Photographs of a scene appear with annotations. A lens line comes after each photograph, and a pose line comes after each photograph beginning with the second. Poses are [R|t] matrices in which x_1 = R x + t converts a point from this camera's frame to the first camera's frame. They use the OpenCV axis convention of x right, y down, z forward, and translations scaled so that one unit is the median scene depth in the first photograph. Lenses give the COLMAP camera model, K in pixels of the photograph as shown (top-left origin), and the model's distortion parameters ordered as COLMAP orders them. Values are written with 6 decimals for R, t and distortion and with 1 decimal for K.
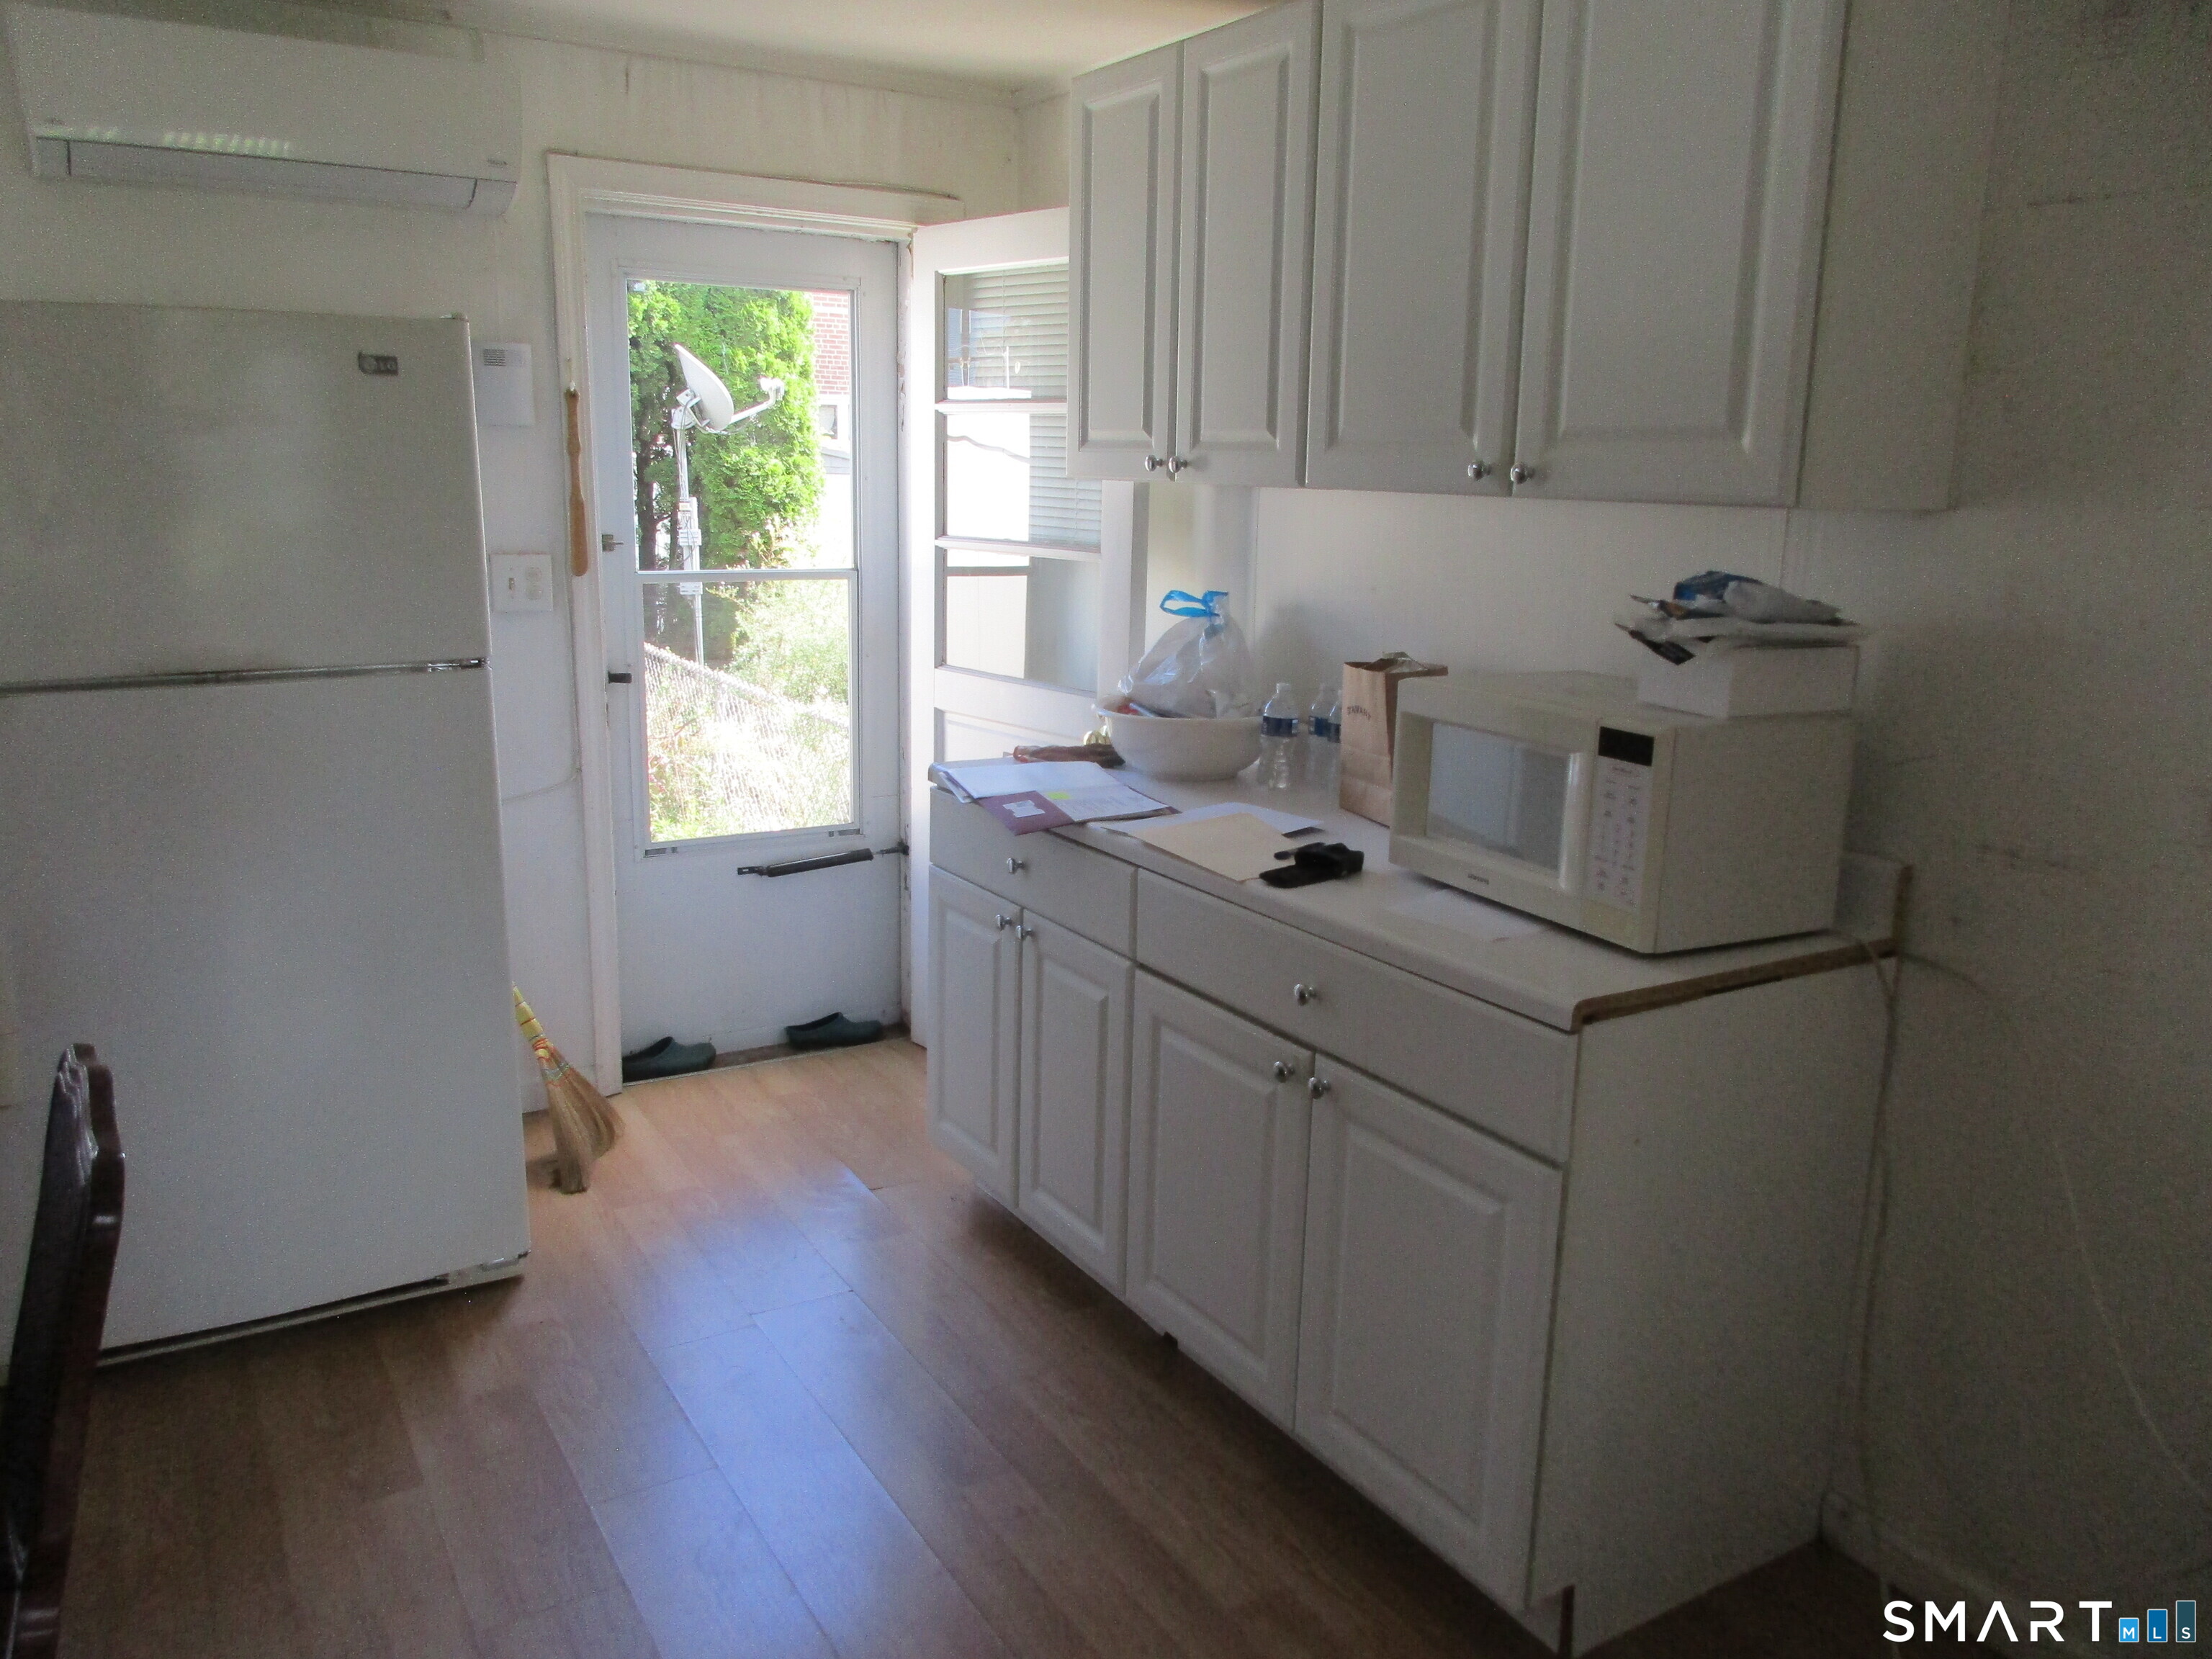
lens RADIAL K [[1629.3, 0, 1096.9], [0, 1629.3, 836.1], [0, 0, 1]] dist [-0.015083, -0.005290]
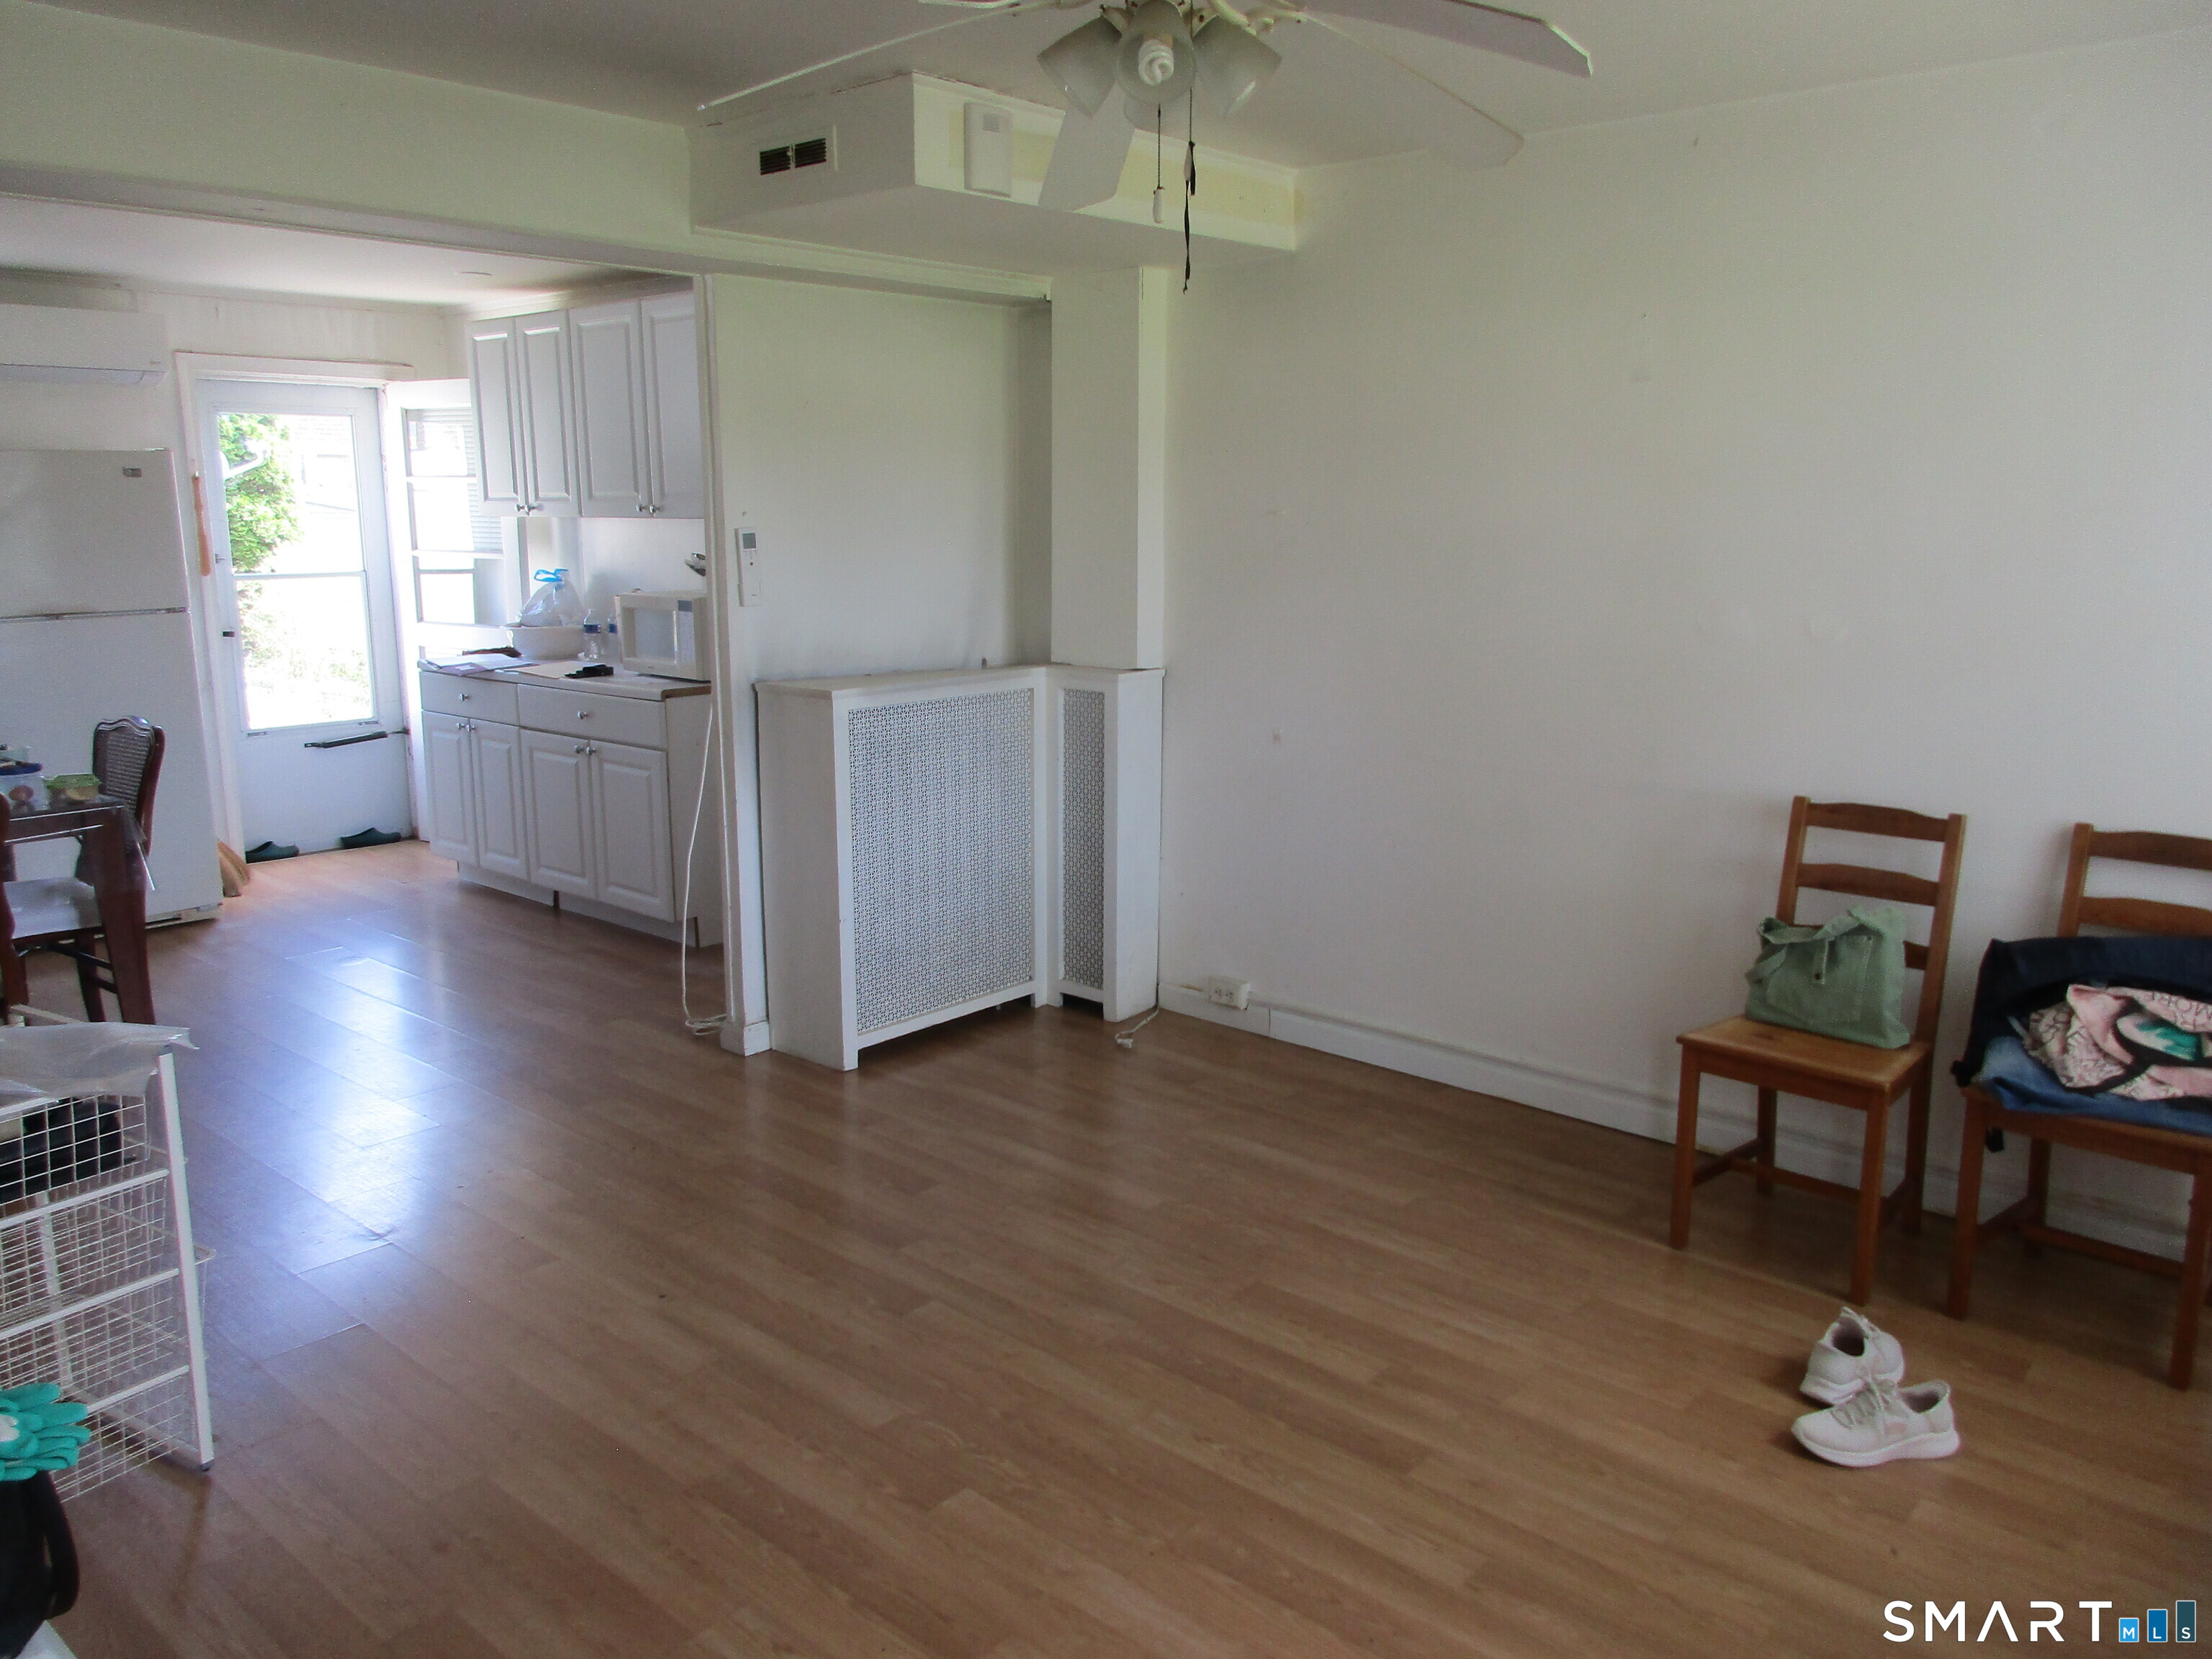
lens RADIAL K [[1629.3, 0, 1124.3], [0, 1629.3, 818.4], [0, 0, 1]] dist [-0.015083, -0.005290]
pose [[0.951113, -0.079664, 0.298391, 0.105488], [0.088063, 0.996005, -0.014787, 0.239974], [-0.296021, 0.040341, 0.954329, -1.080547]]
